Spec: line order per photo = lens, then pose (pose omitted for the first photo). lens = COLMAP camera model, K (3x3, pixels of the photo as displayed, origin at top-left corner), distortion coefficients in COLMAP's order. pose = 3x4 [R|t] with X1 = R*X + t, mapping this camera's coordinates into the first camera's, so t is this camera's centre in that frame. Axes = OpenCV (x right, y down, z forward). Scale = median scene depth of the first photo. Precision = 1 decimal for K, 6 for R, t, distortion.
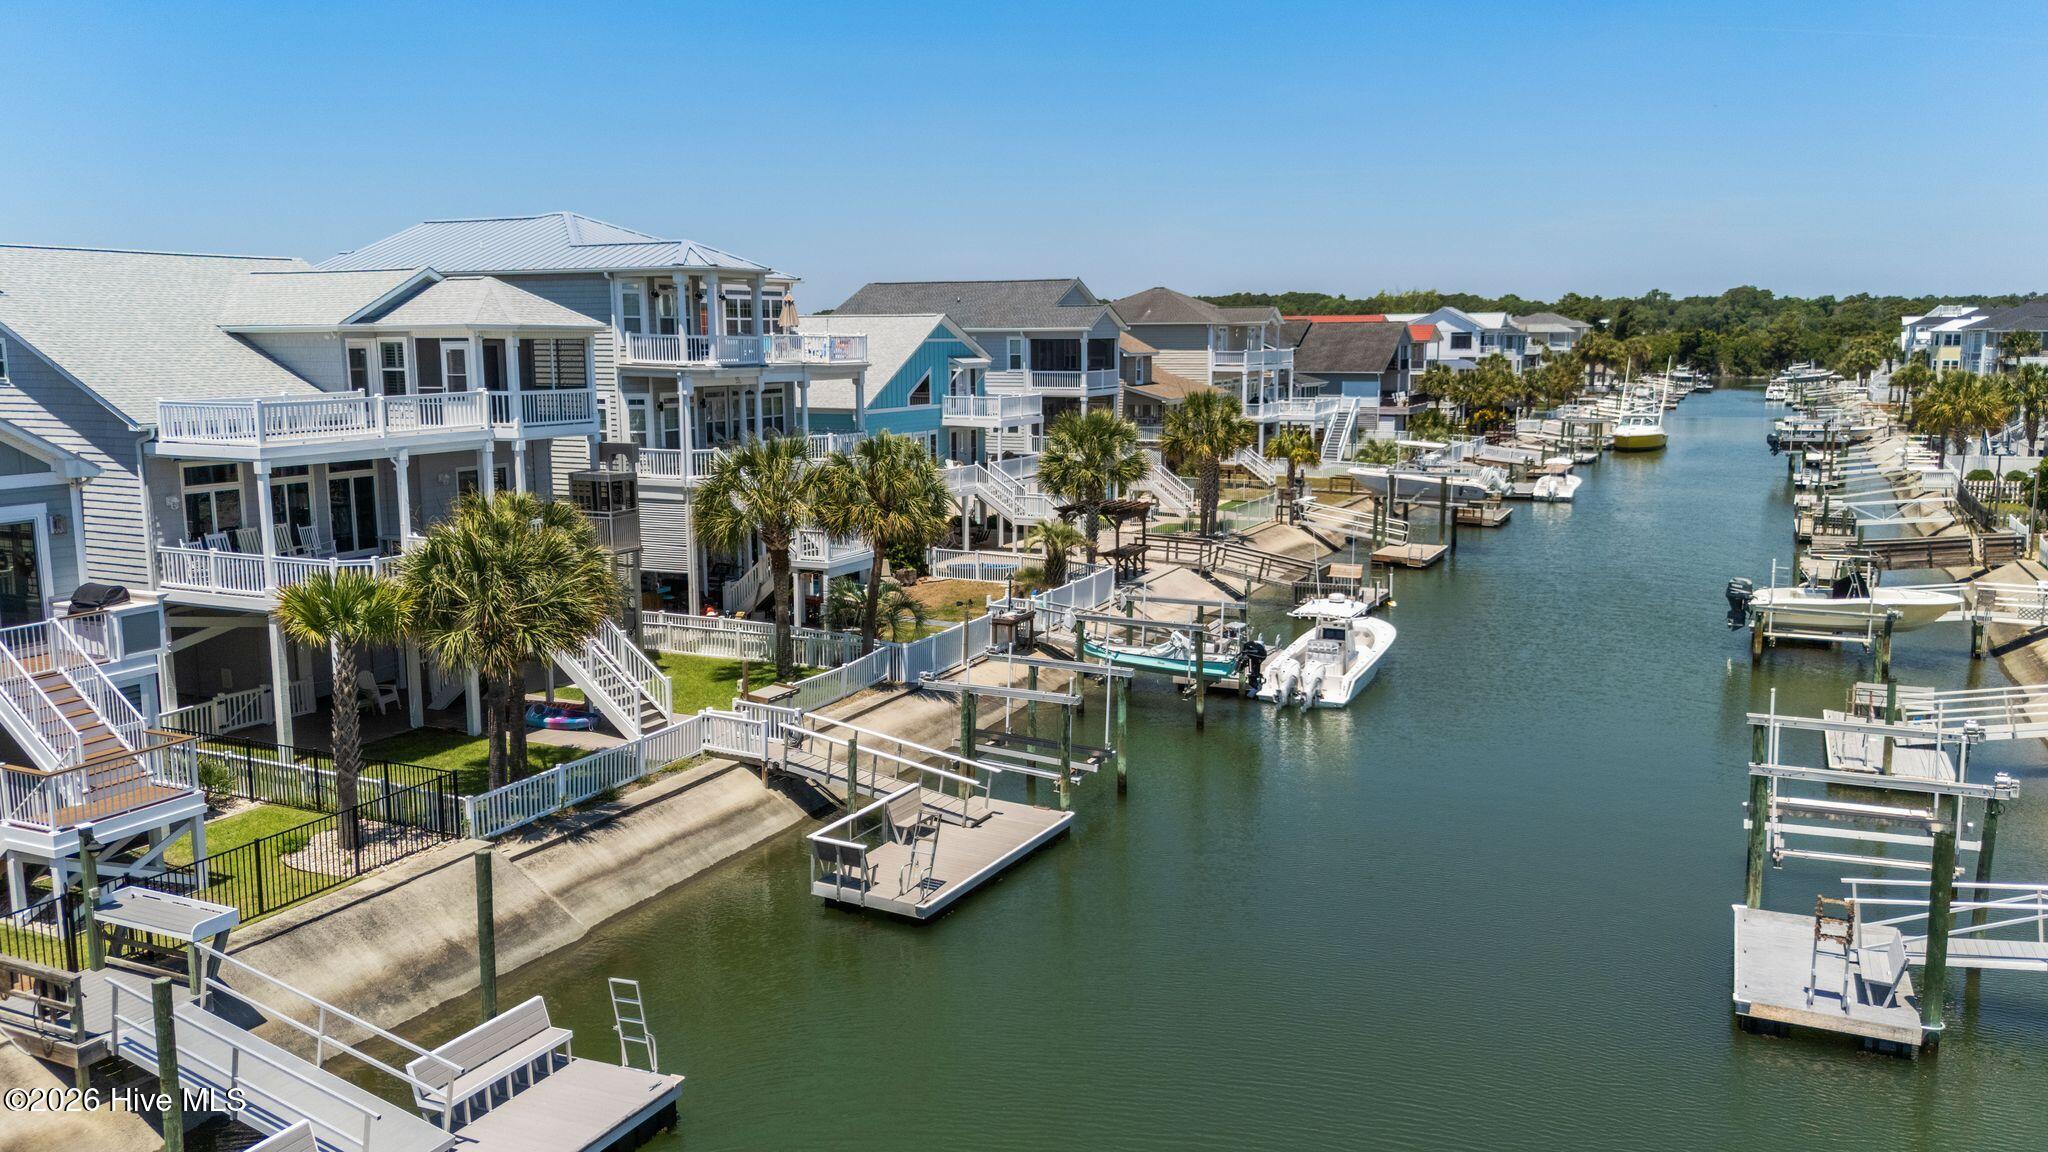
lens RADIAL K [[1535.5, 0, 1032.9], [0, 1535.5, 565.3], [0, 0, 1]] dist [0.054181, -0.063179]
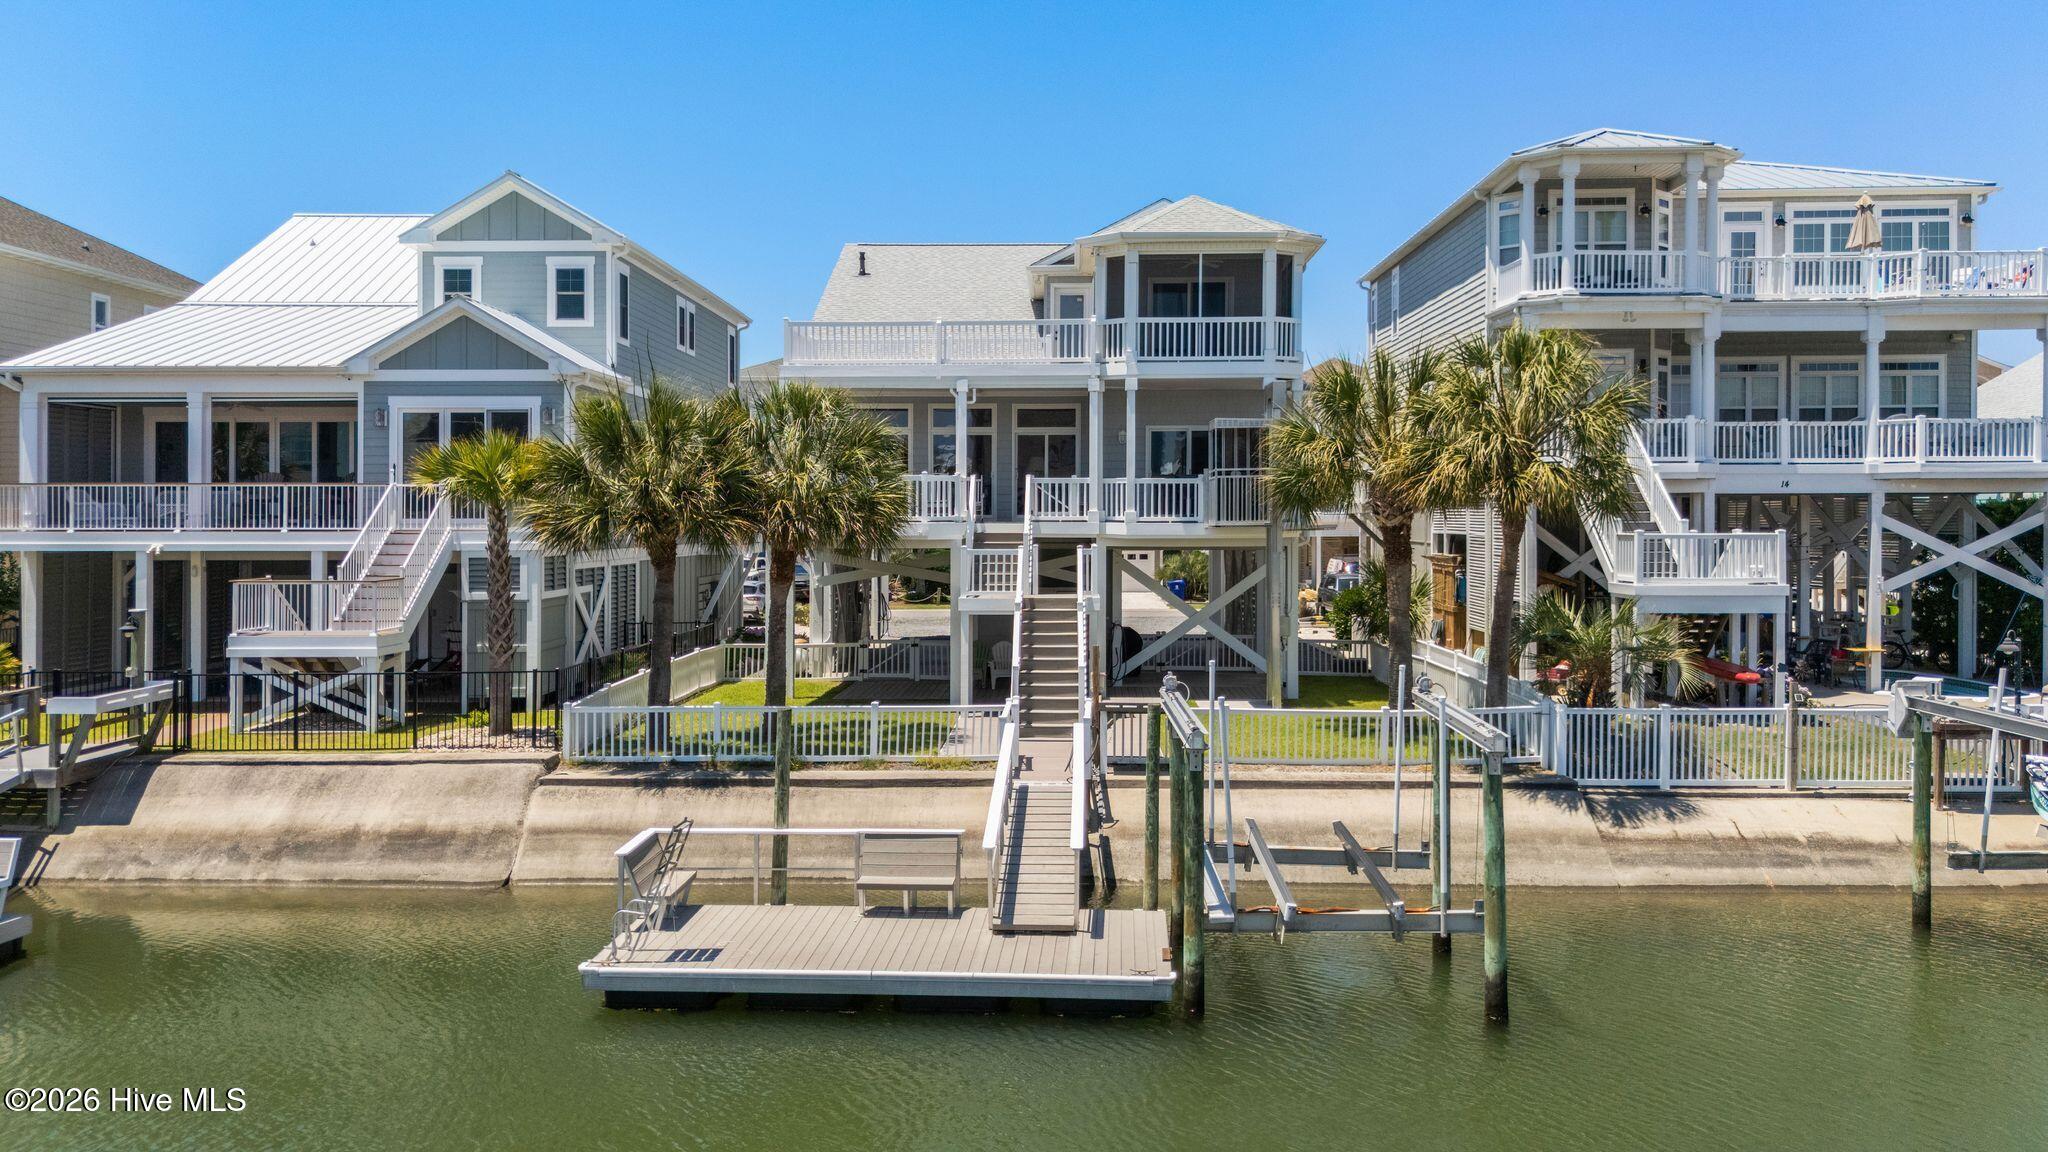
lens RADIAL K [[1535.5, 0, 1004.4], [0, 1535.5, 554.3], [0, 0, 1]] dist [0.054181, -0.063179]
pose [[0.388620, 0.022672, -0.921119, 0.383279], [-0.133346, 0.990557, -0.031878, 0.044877], [0.911698, 0.135216, 0.387974, 0.635809]]
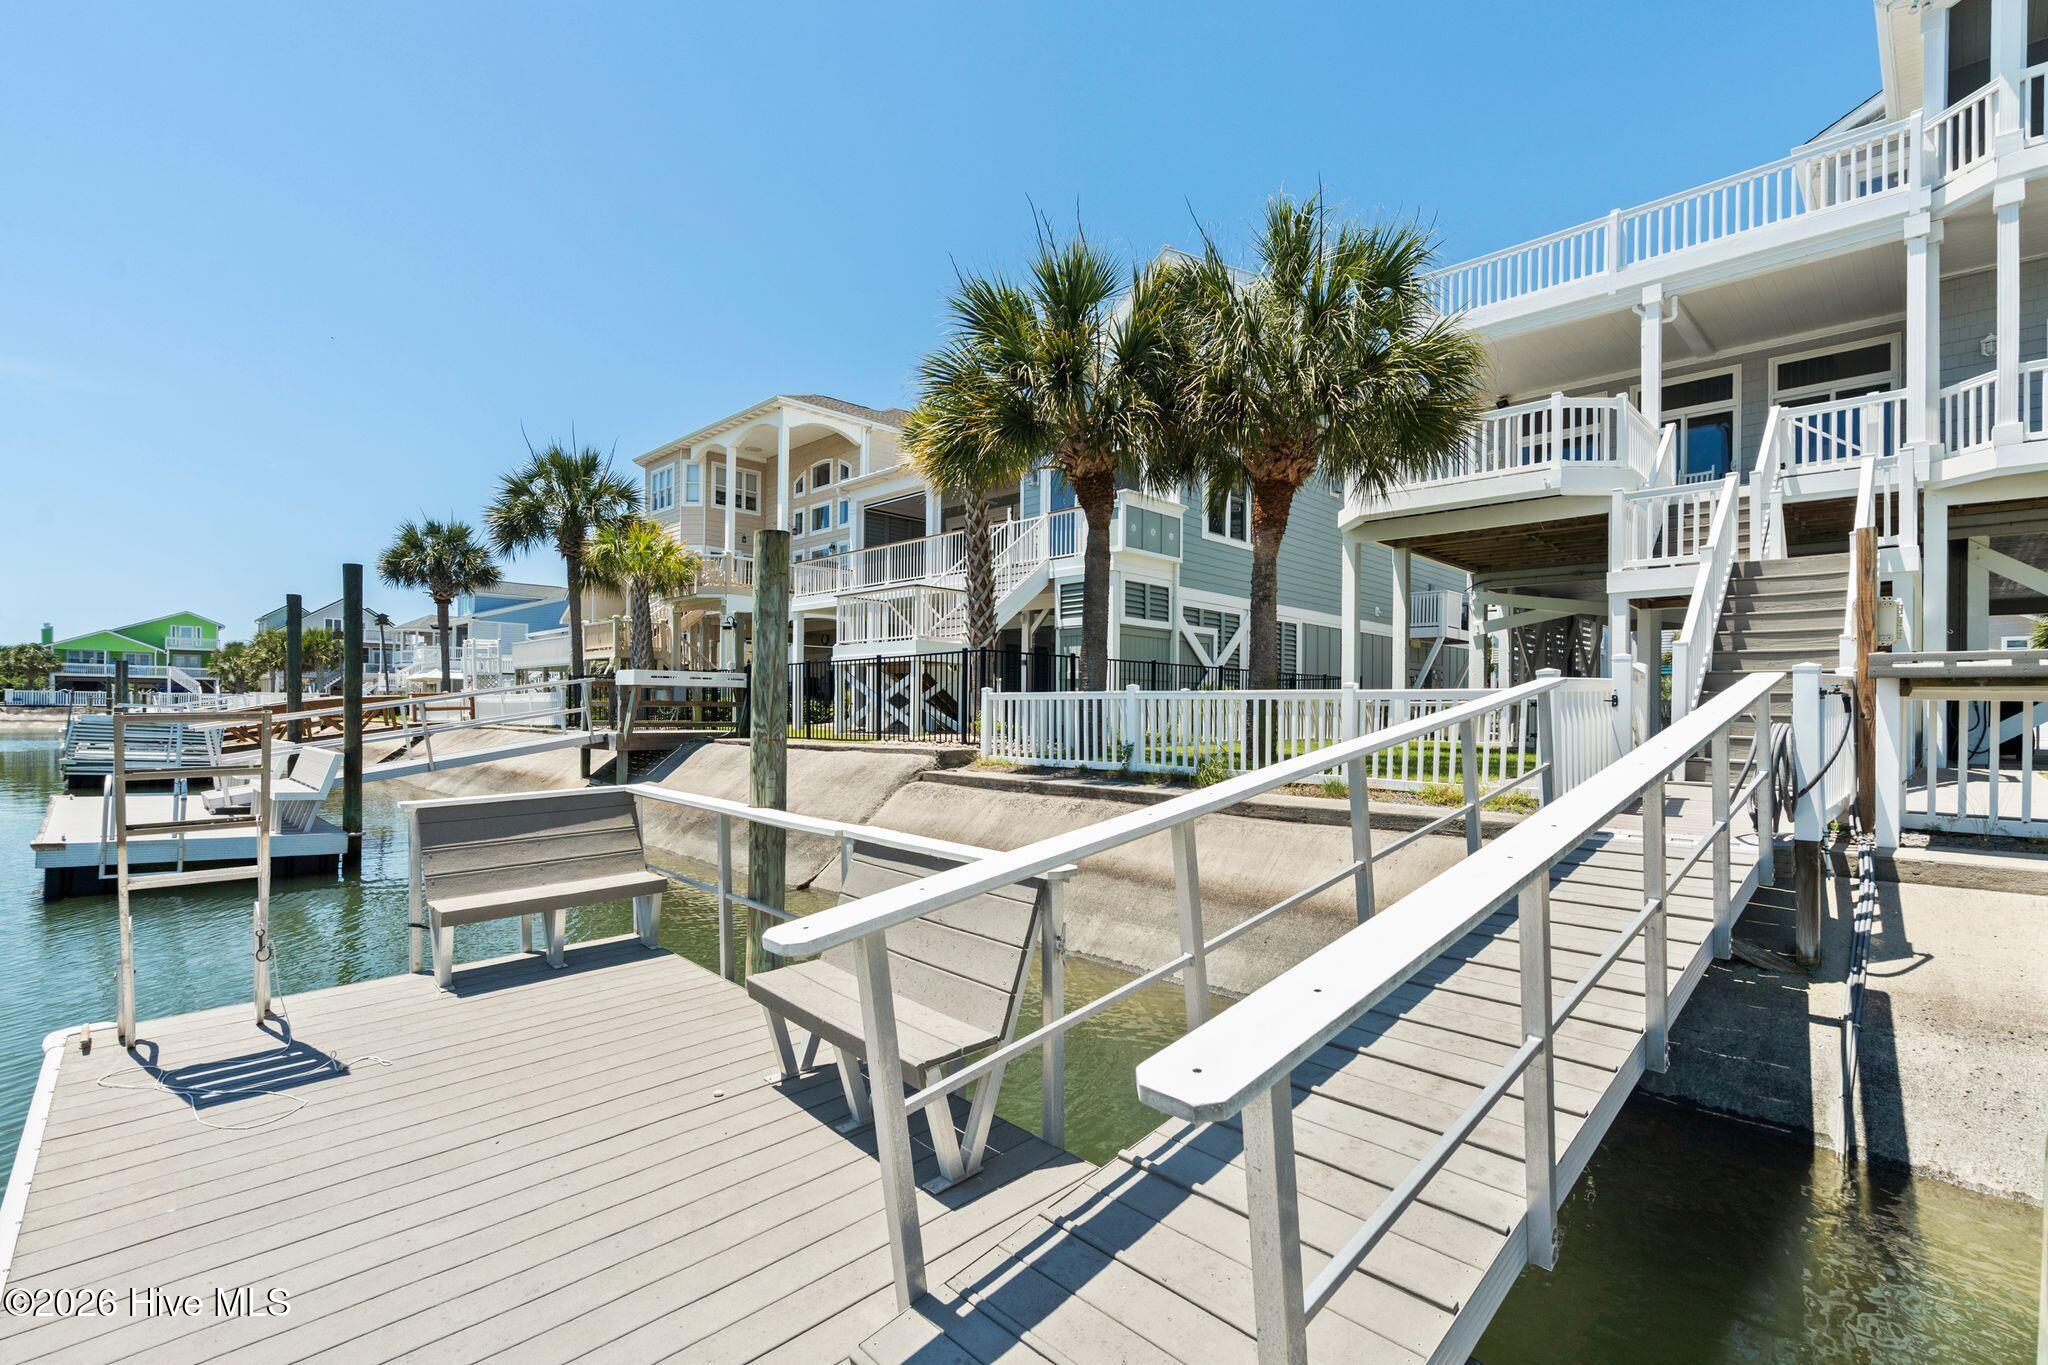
lens RADIAL K [[922.2, 0, 1036.4], [0, 922.2, 710.6], [0, 0, 1]] dist [-0.000445, -0.000258]
pose [[-0.327401, -0.002510, -0.944882, 0.014390], [-0.150906, 0.987300, 0.049666, 0.098948], [0.932757, 0.158850, -0.323622, 0.841200]]
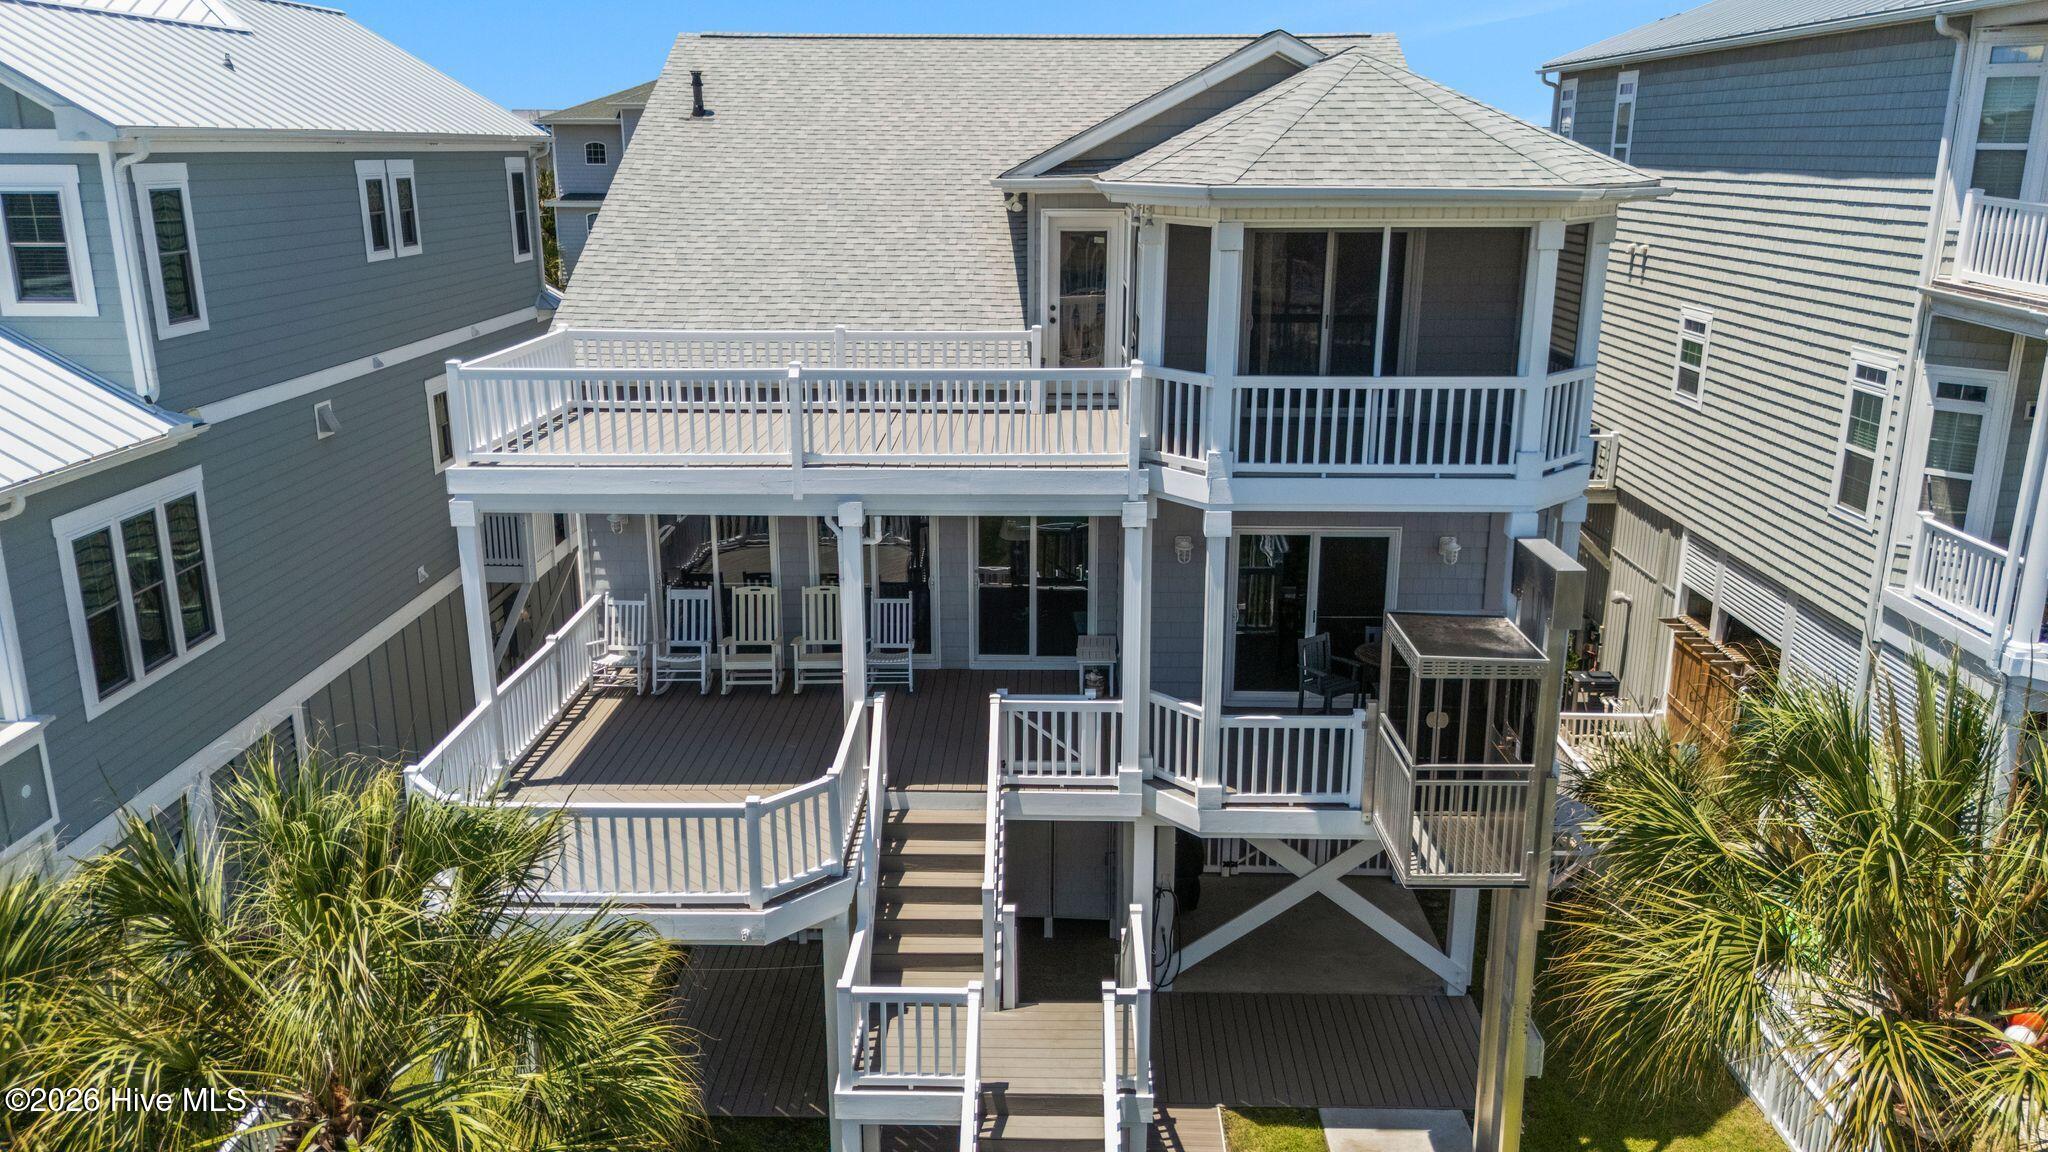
lens RADIAL K [[1535.5, 0, 1008.9], [0, 1535.5, 577.9], [0, 0, 1]] dist [0.054181, -0.063179]
pose [[0.402471, 0.251051, -0.880335, -0.024436], [-0.135177, 0.967417, 0.214085, -0.135804], [0.905397, 0.032838, 0.423293, 0.794566]]
